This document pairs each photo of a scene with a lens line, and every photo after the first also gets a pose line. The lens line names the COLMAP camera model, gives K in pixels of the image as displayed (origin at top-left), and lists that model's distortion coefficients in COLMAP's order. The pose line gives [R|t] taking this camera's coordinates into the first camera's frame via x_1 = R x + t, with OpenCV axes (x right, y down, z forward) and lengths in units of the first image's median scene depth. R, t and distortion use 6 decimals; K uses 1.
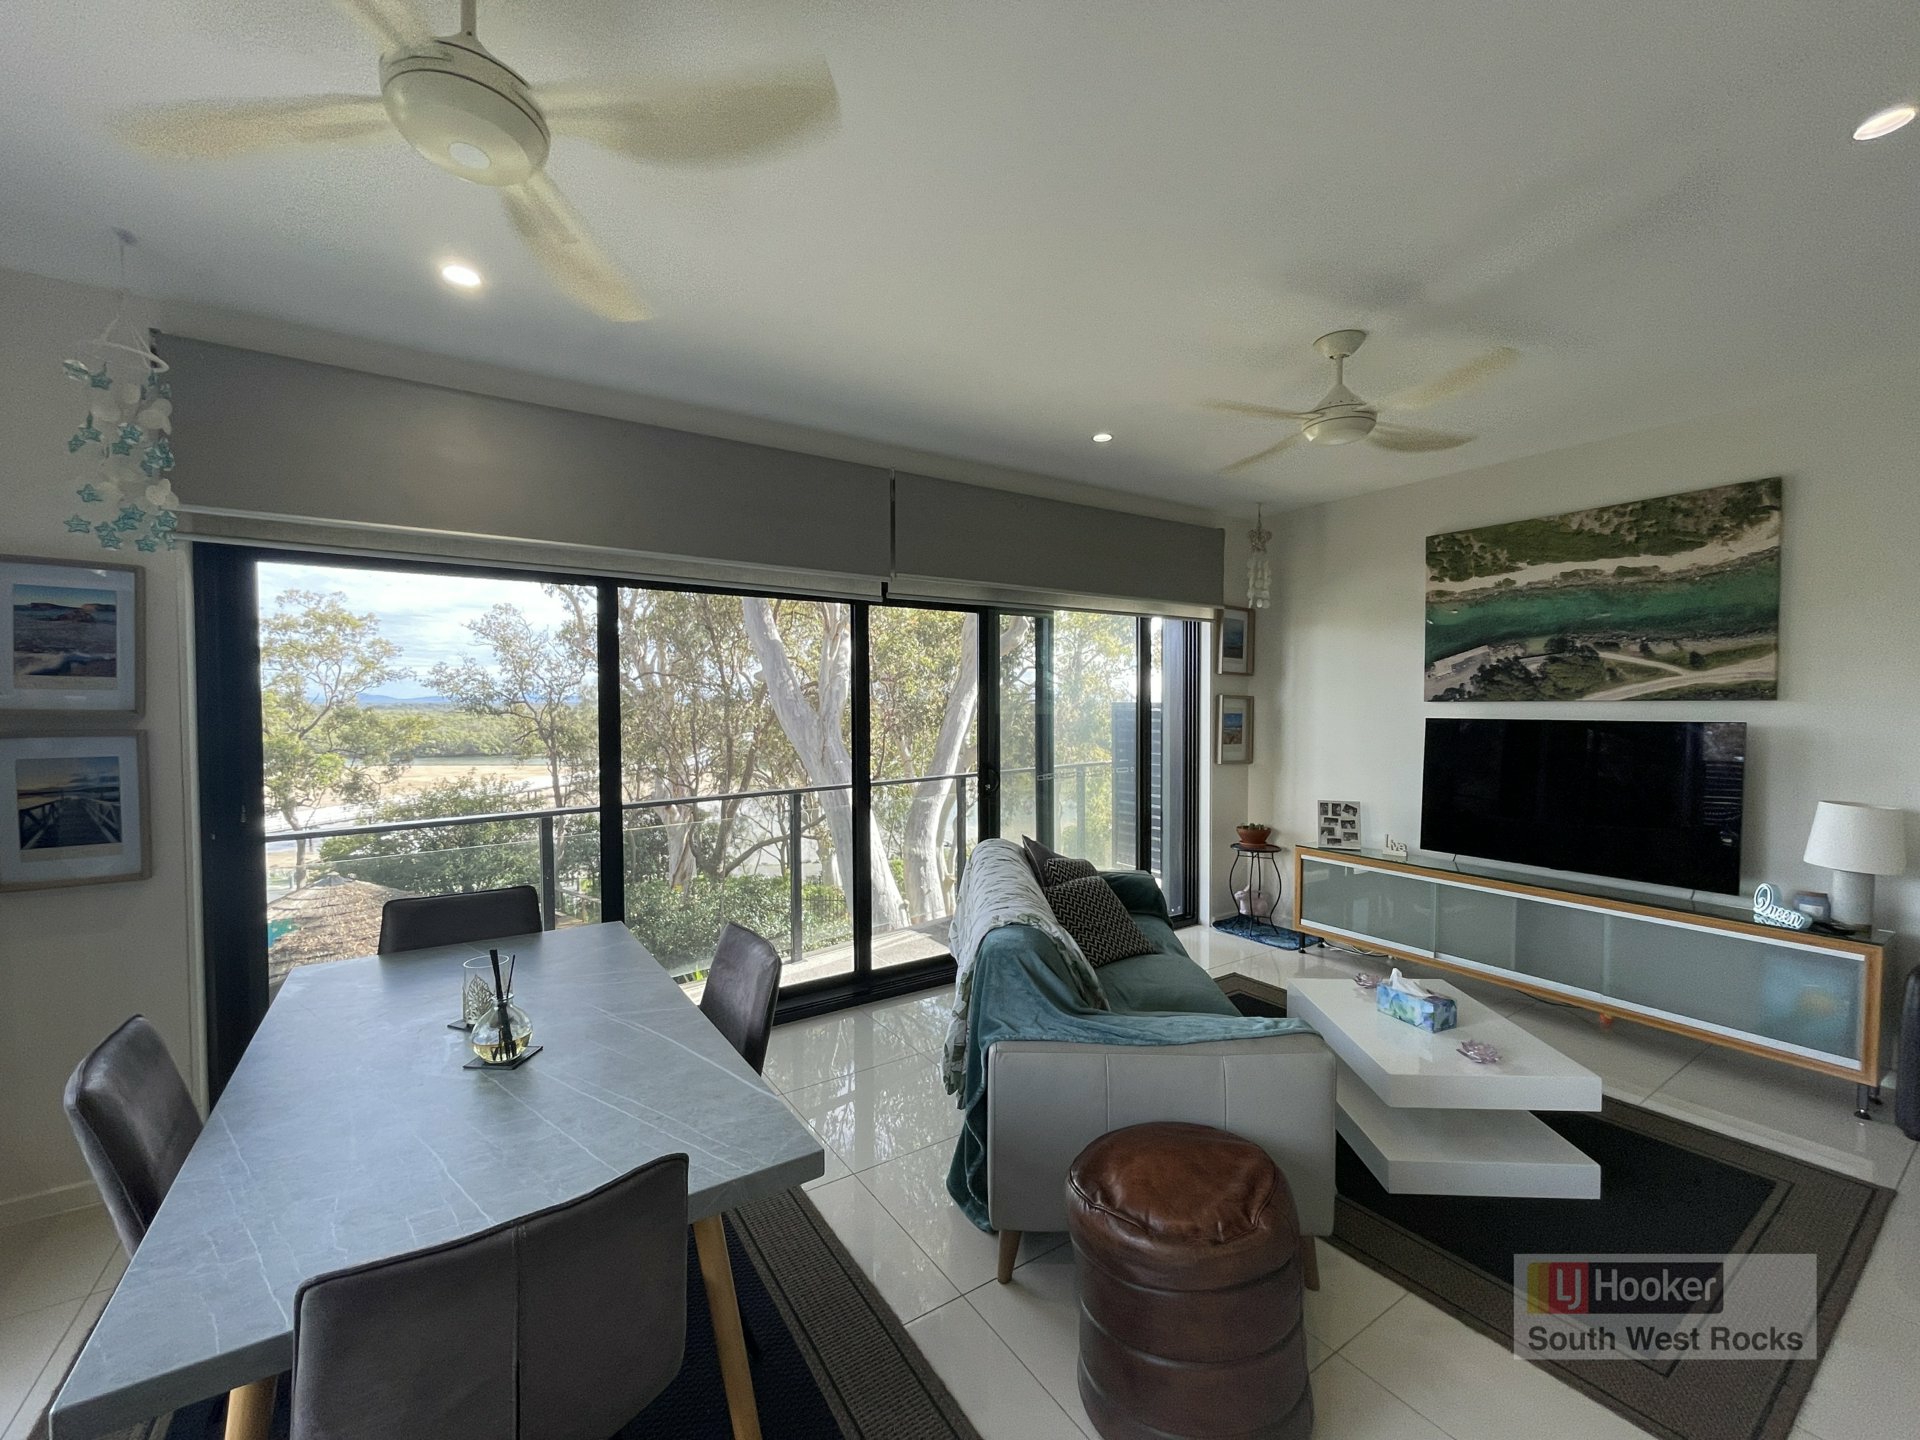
lens RADIAL K [[771.7, 0, 960.0], [0, 771.7, 720.0], [0, 0, 1]] dist [0.000287, -0.000071]
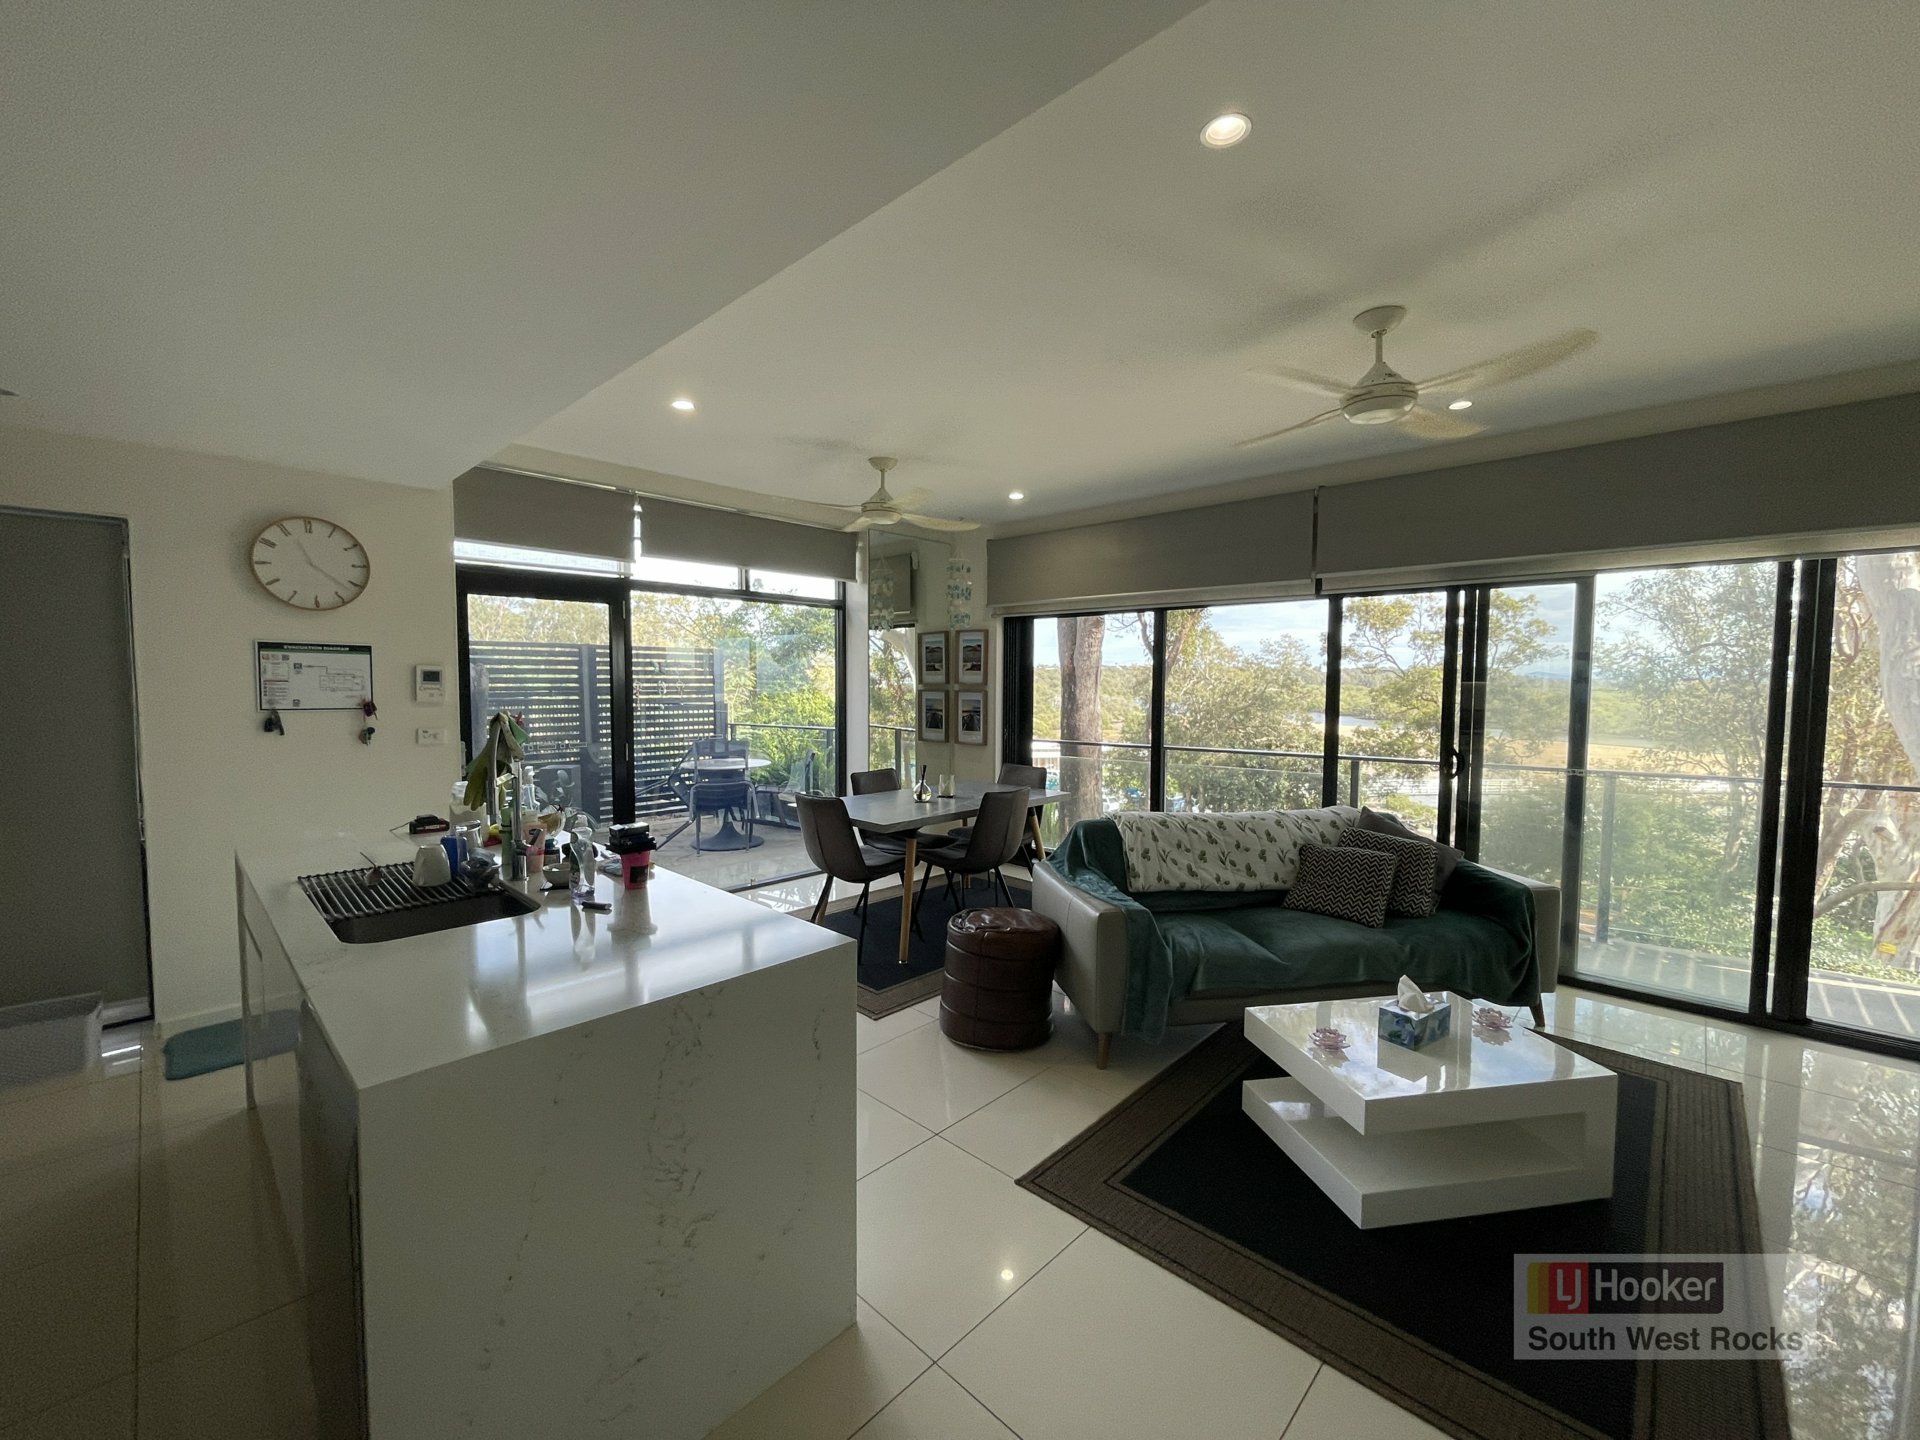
lens RADIAL K [[771.7, 0, 960.0], [0, 771.7, 720.0], [0, 0, 1]] dist [0.000287, -0.000071]
pose [[0.229971, 0.051384, -0.971840, 1.468729], [-0.022826, 0.998615, 0.047398, -0.008685], [0.972930, 0.011283, 0.230825, 0.276868]]
